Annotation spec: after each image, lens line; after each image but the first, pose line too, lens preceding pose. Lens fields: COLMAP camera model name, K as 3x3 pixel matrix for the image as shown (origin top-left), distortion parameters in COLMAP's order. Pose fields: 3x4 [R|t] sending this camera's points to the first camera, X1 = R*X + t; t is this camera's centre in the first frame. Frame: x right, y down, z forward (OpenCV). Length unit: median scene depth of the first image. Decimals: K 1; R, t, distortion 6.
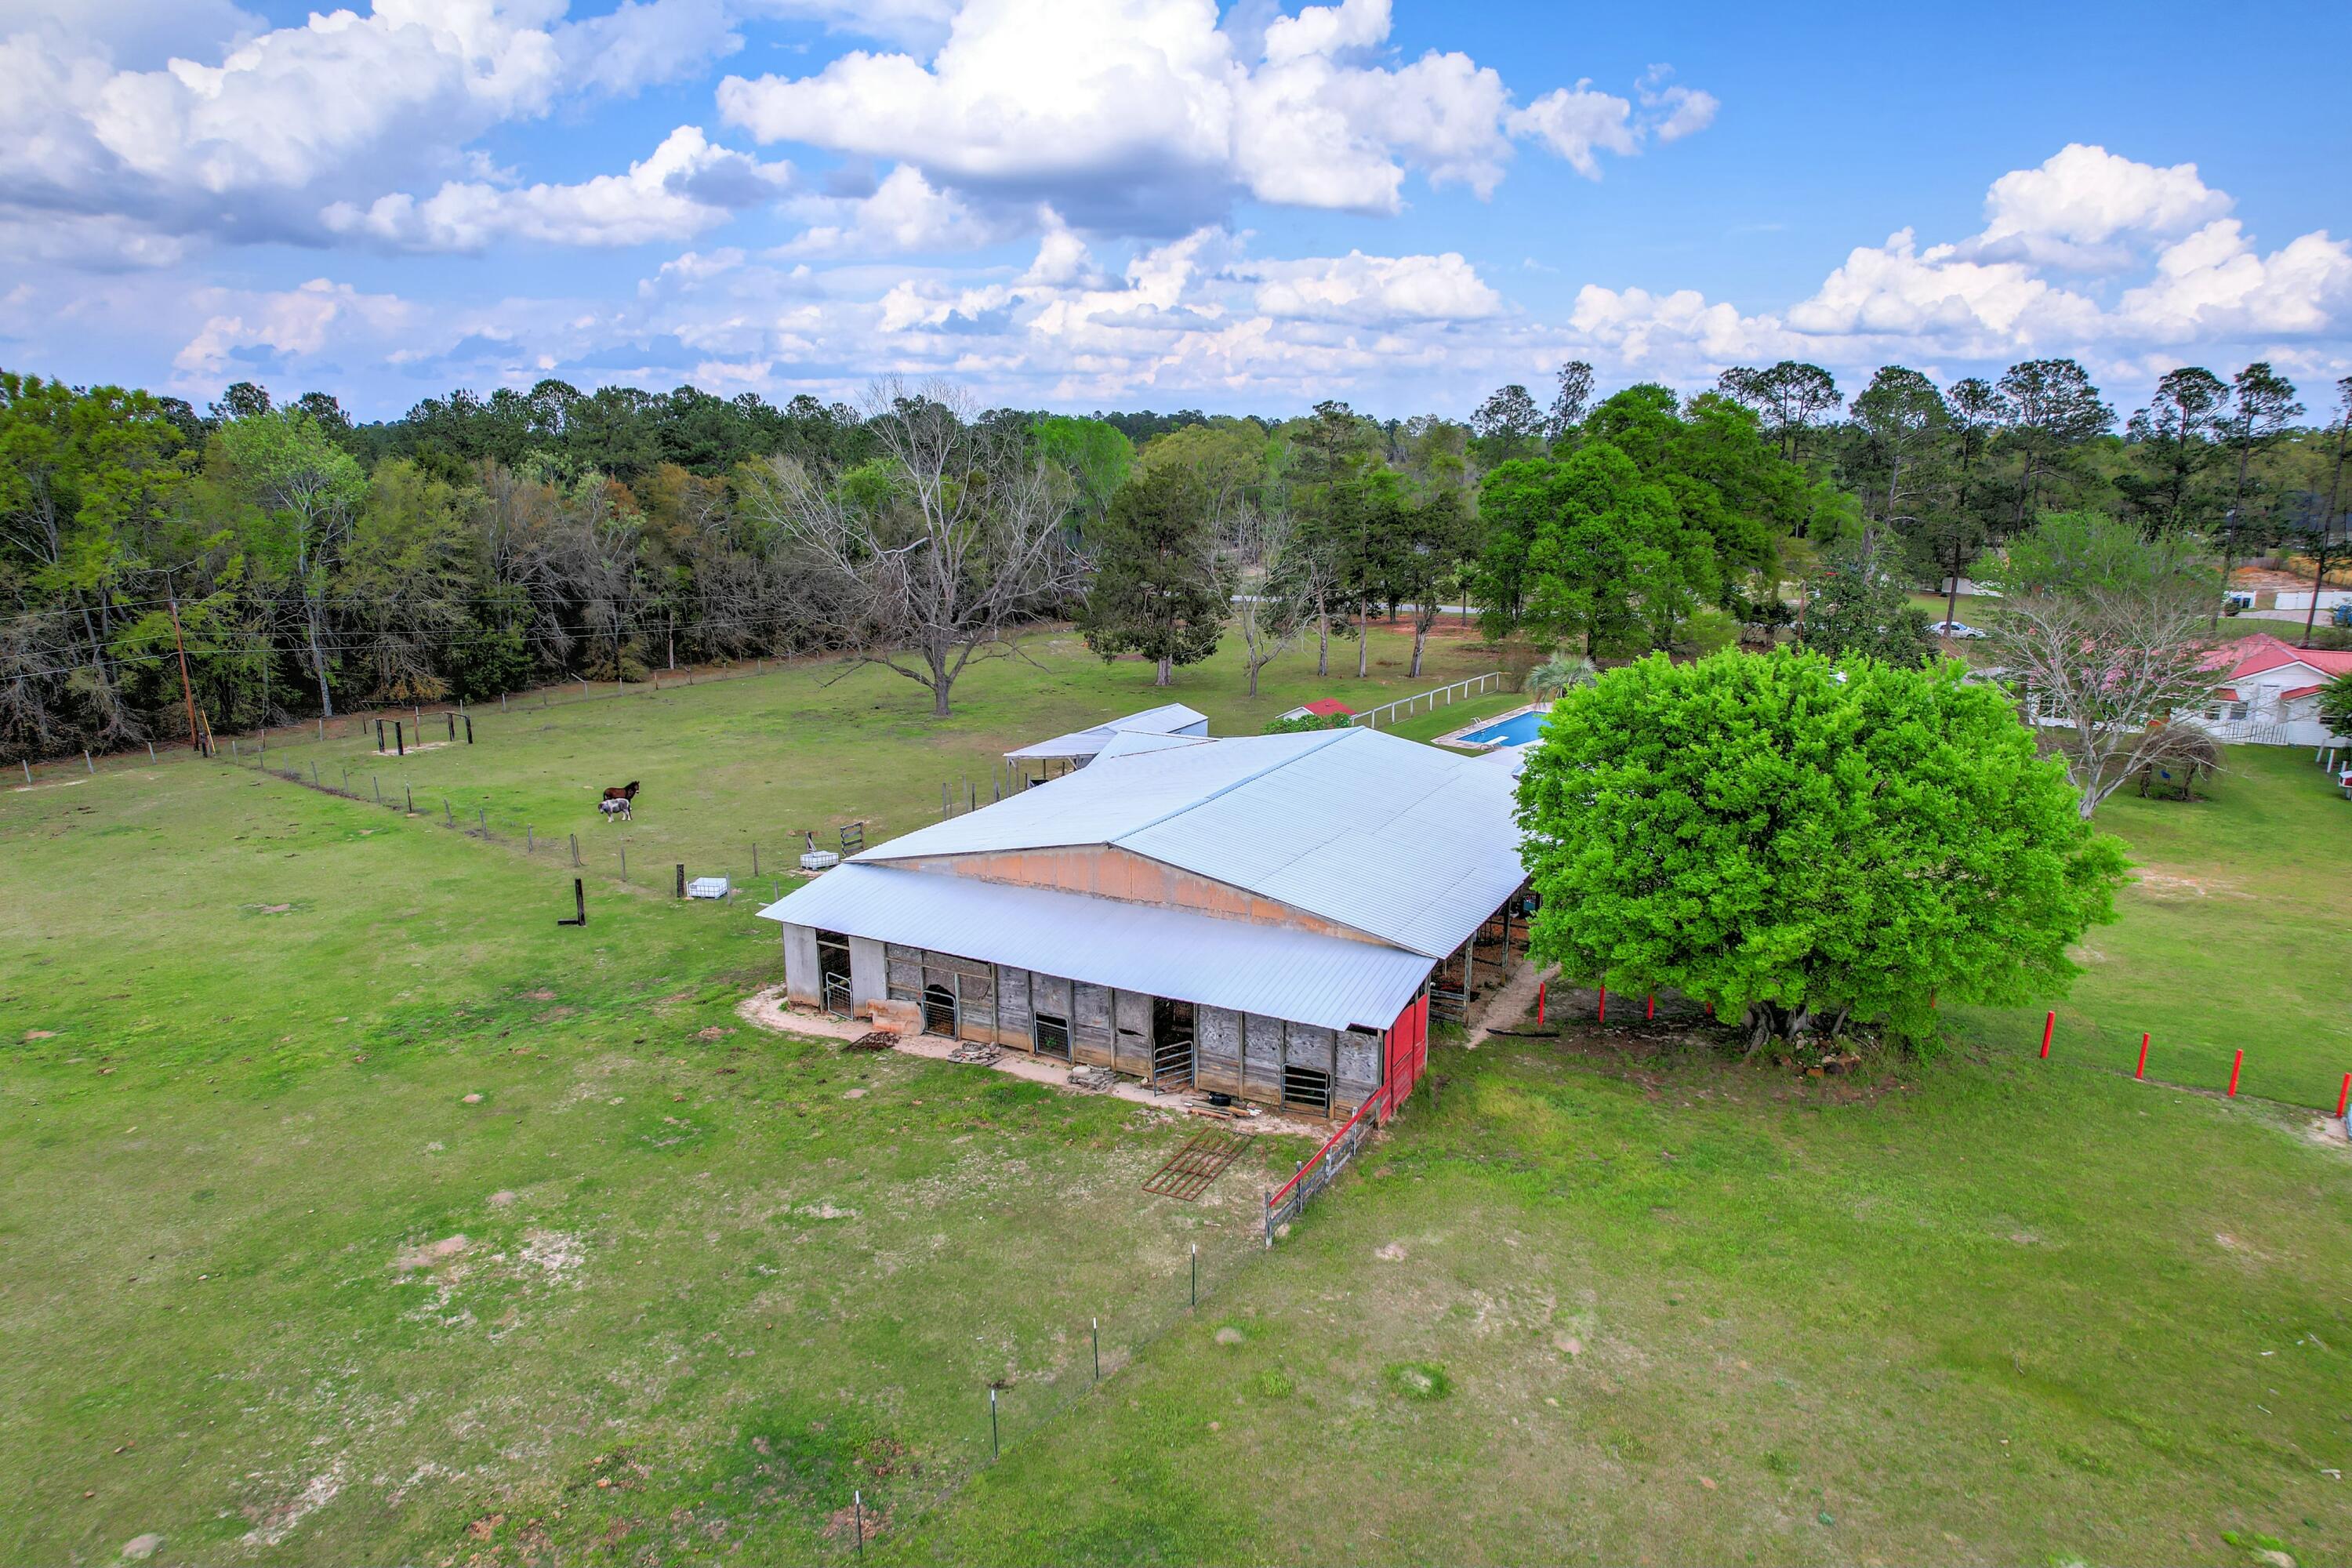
lens RADIAL K [[1502.4, 0, 1176.0], [0, 1502.4, 784.0], [0, 0, 1]] dist [-0.068820, 0.060052]
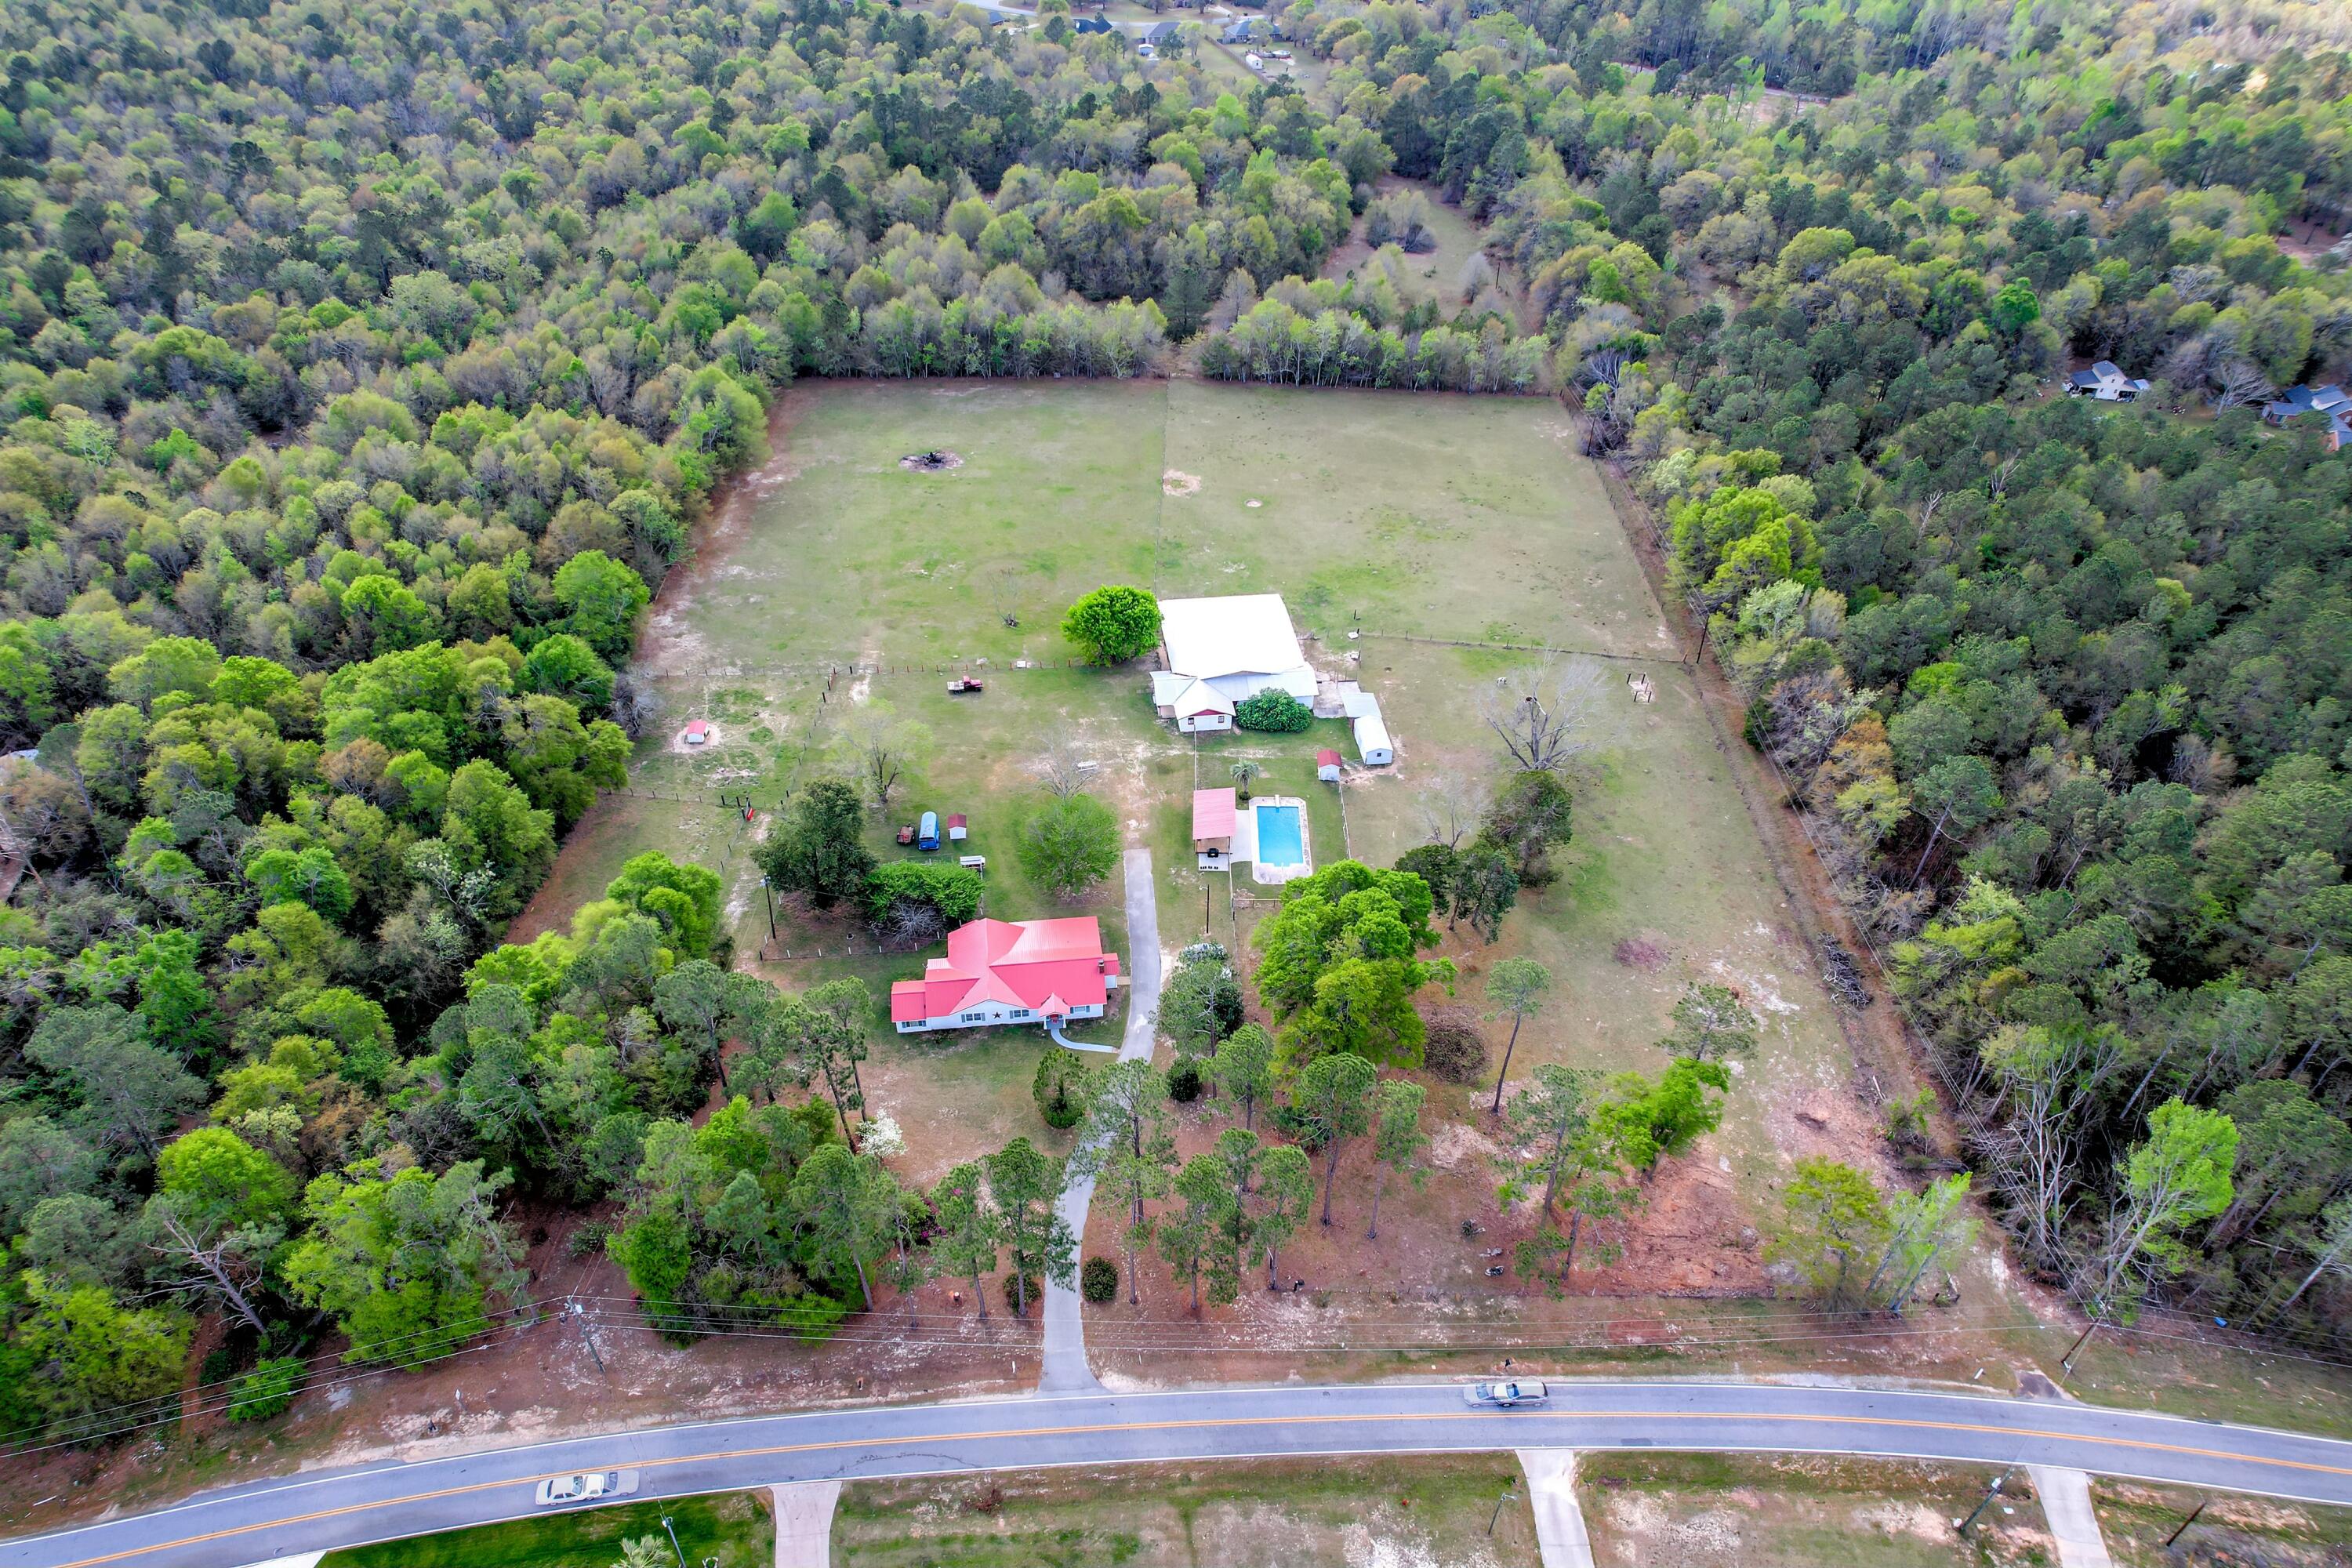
lens RADIAL K [[1502.4, 0, 1176.0], [0, 1502.4, 784.0], [0, 0, 1]] dist [-0.068820, 0.060052]
pose [[-0.816194, 0.353471, -0.457041, 2.943650], [-0.149880, 0.634424, 0.758315, -3.794493], [0.558000, 0.687433, -0.464835, 4.074457]]
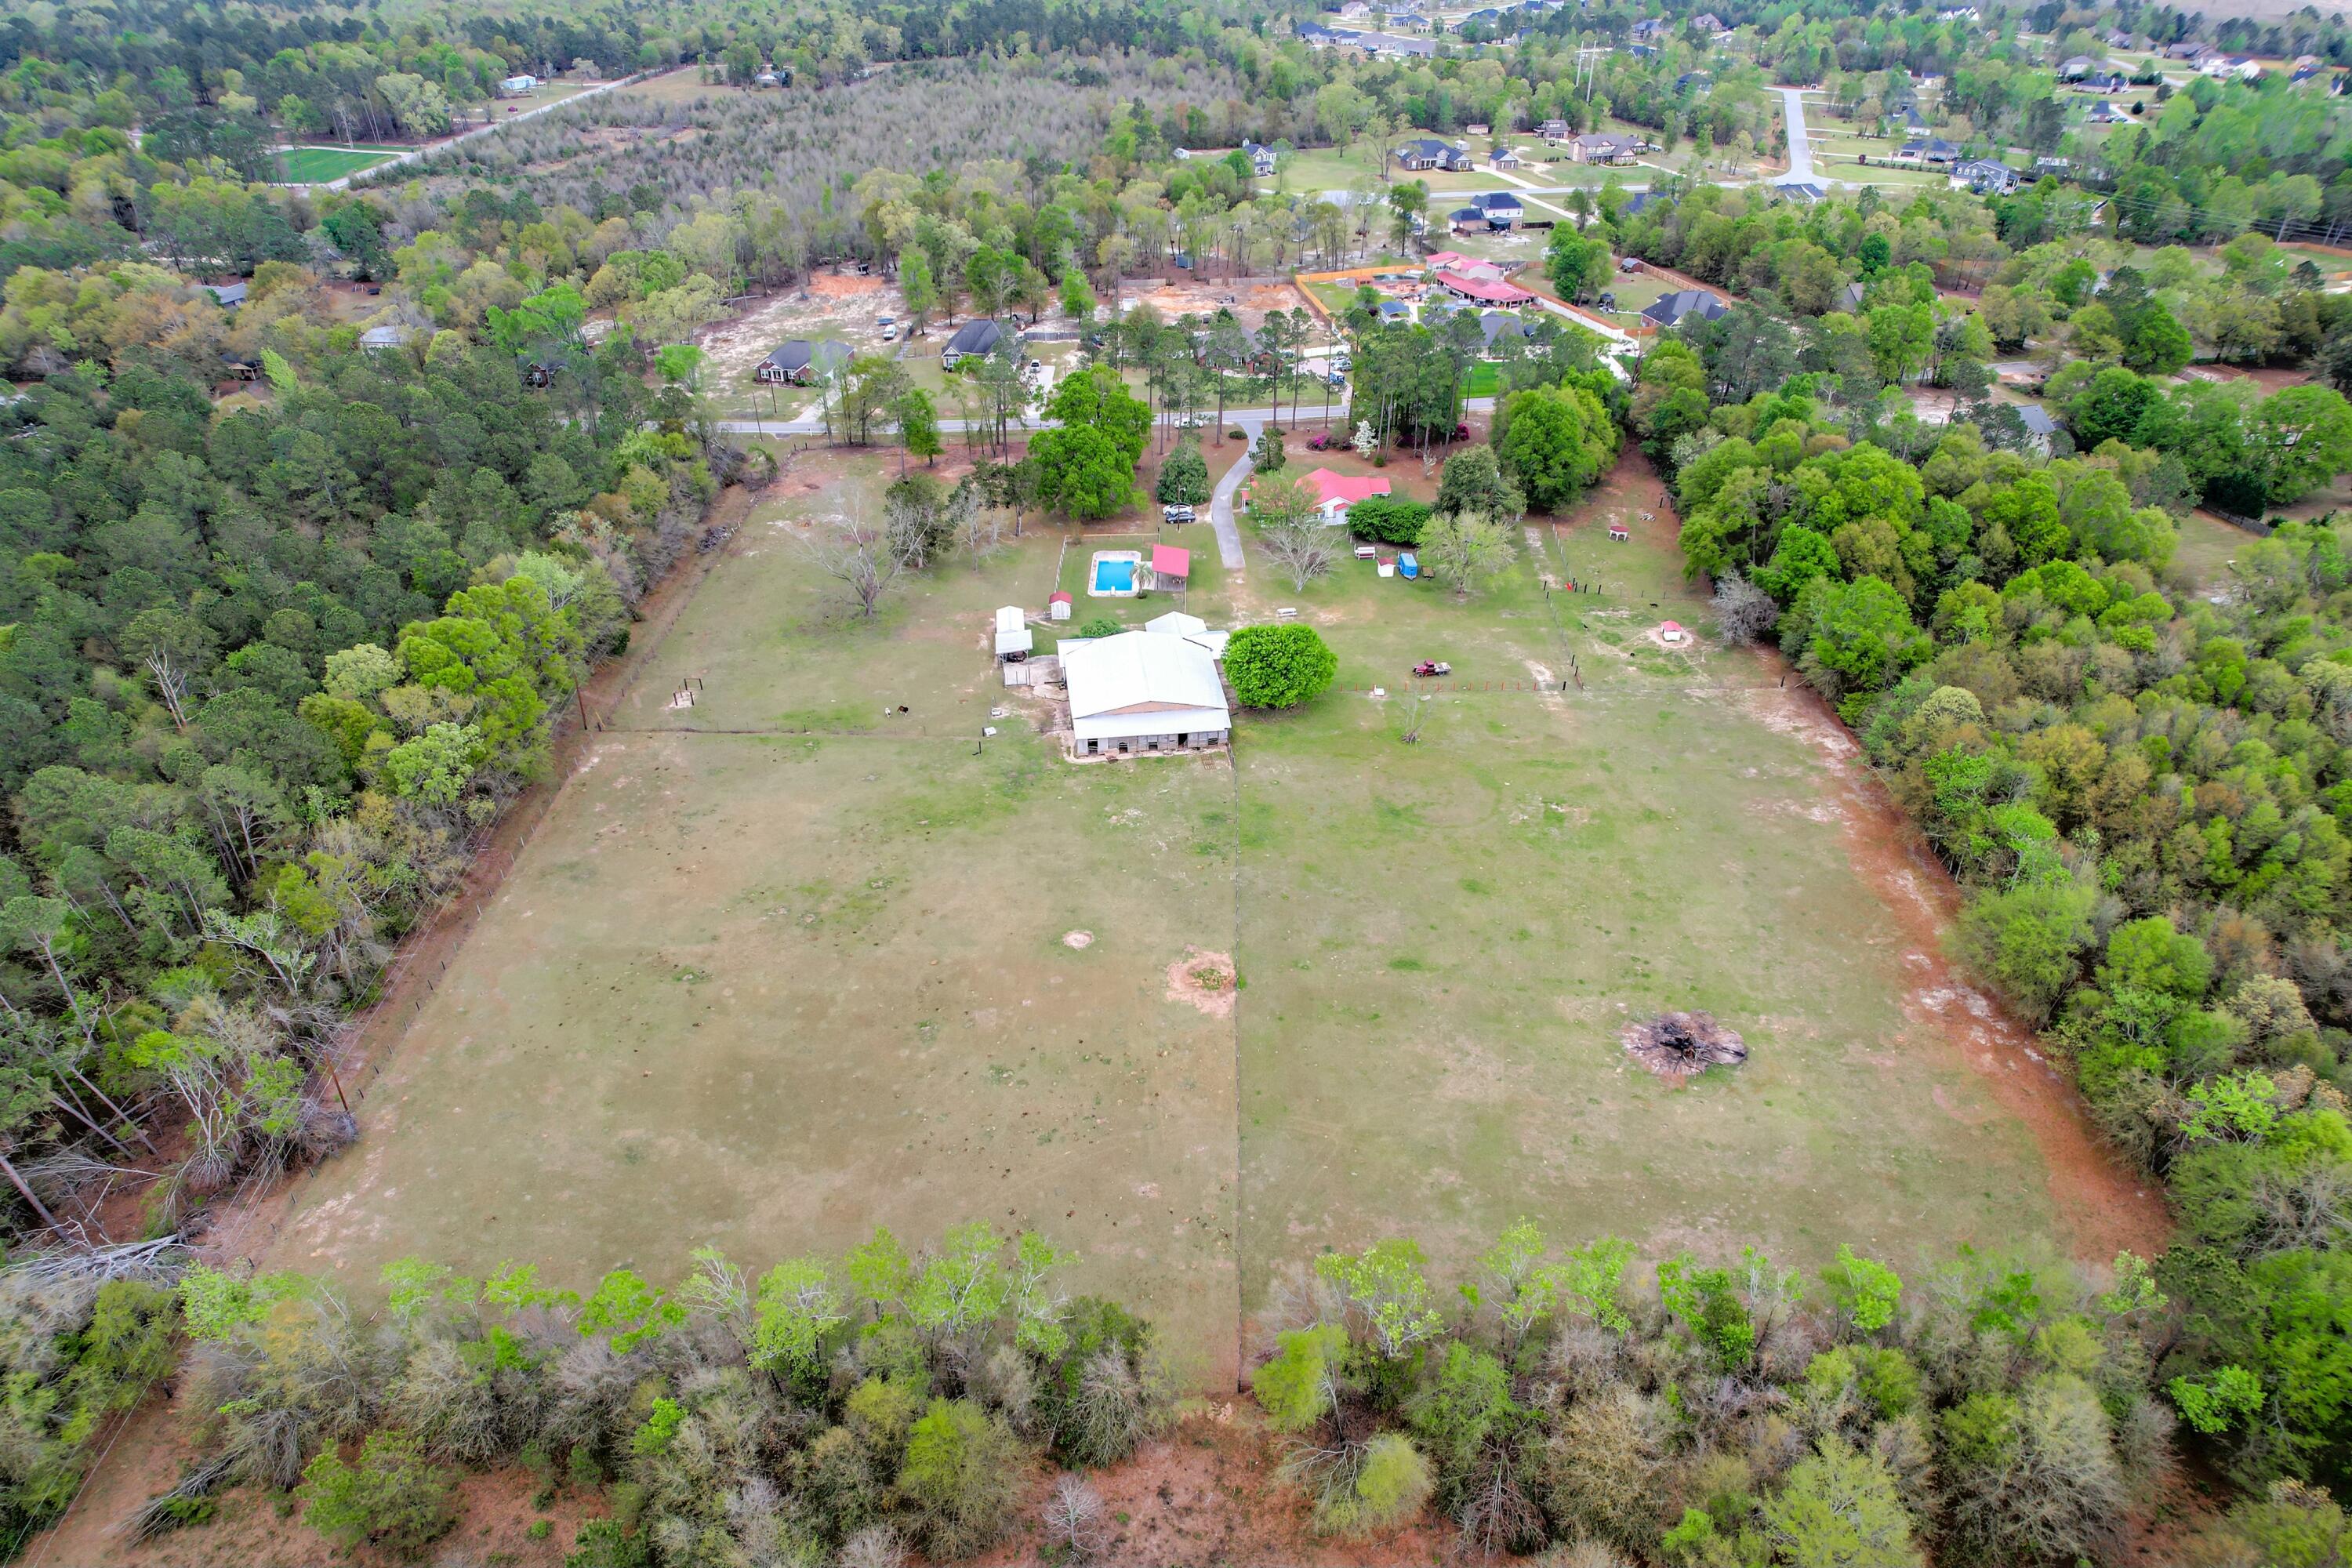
lens RADIAL K [[1502.4, 0, 1176.0], [0, 1502.4, 784.0], [0, 0, 1]] dist [-0.068820, 0.060052]
pose [[0.820637, -0.305178, 0.483138, -2.287992], [0.130130, 0.923045, 0.362015, -1.383345], [-0.556437, -0.234212, 0.797197, -2.734467]]
